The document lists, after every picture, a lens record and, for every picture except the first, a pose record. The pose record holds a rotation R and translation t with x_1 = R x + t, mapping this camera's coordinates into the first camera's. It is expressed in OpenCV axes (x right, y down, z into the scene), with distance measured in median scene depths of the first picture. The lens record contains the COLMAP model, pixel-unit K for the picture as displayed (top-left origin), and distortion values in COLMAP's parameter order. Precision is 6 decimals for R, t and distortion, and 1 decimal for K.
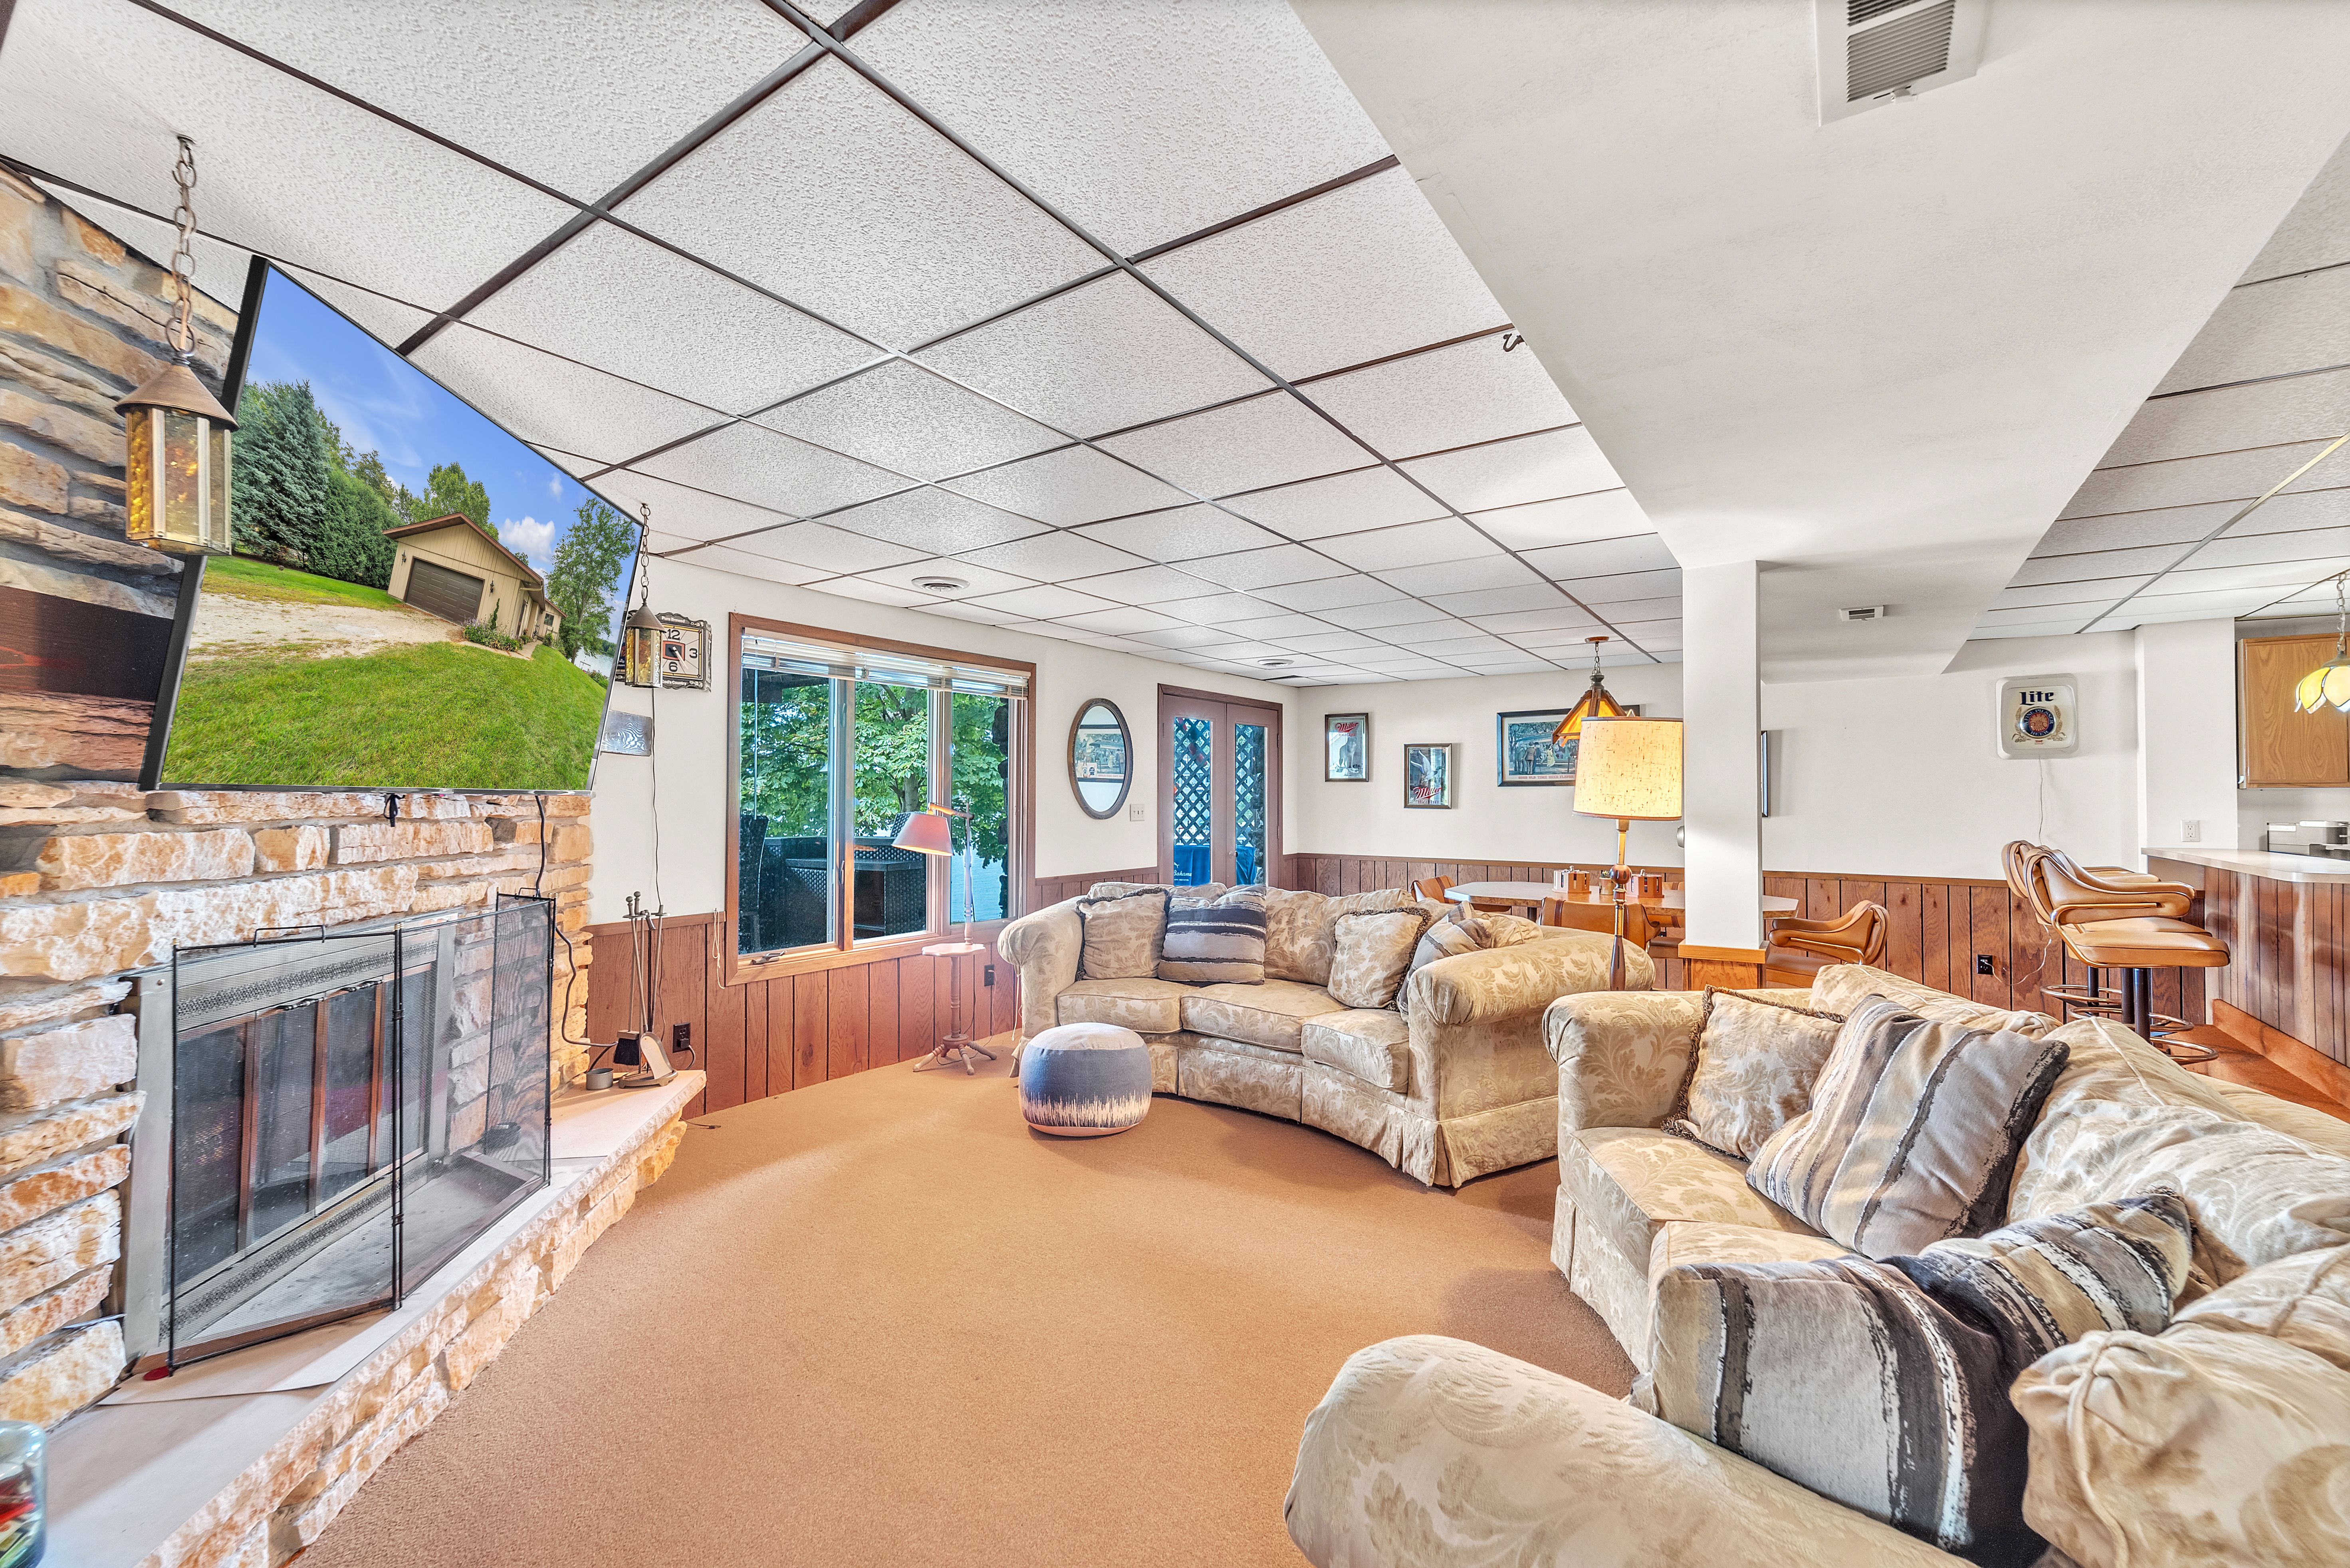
lens RADIAL K [[971.0, 0, 1155.5], [0, 971.0, 780.7], [0, 0, 1]] dist [0.004477, -0.002572]
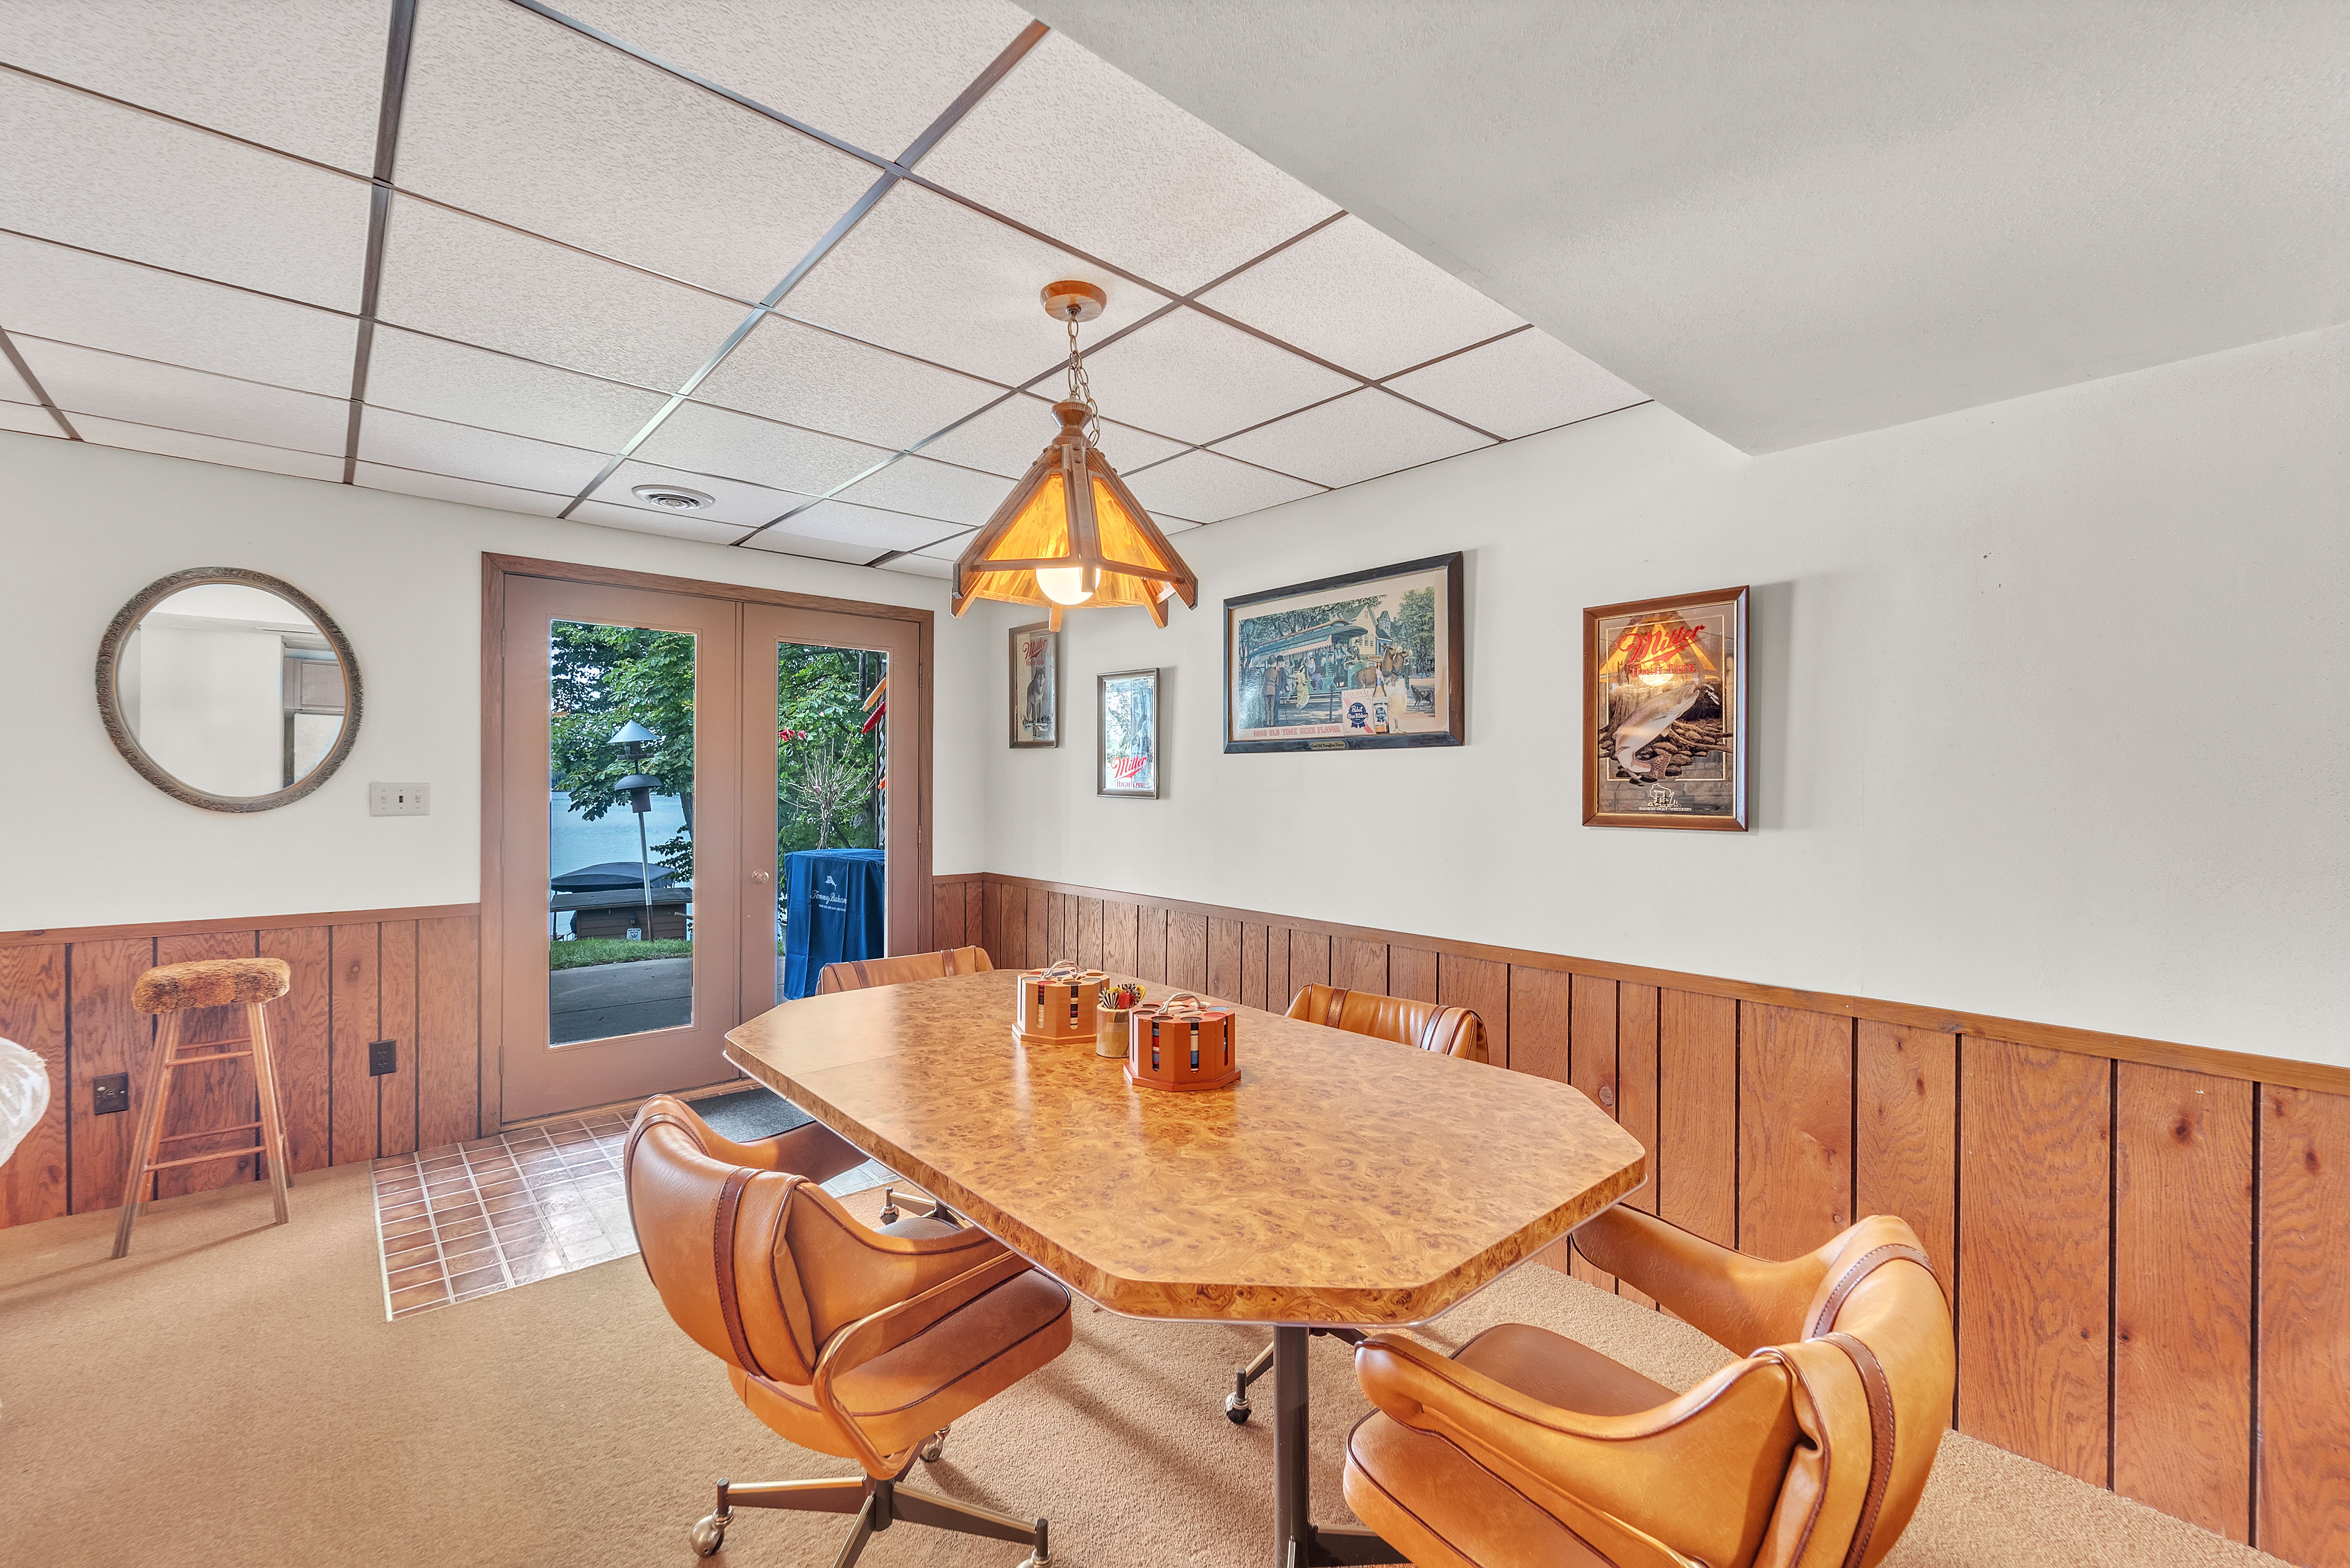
lens RADIAL K [[971.0, 0, 1177.4], [0, 971.0, 783.3], [0, 0, 1]] dist [0.004477, -0.002572]
pose [[0.972708, 0.005405, -0.231969, 0.482806], [-0.001383, 0.999846, 0.017498, 0.013381], [0.232028, -0.016700, 0.972566, 0.577080]]
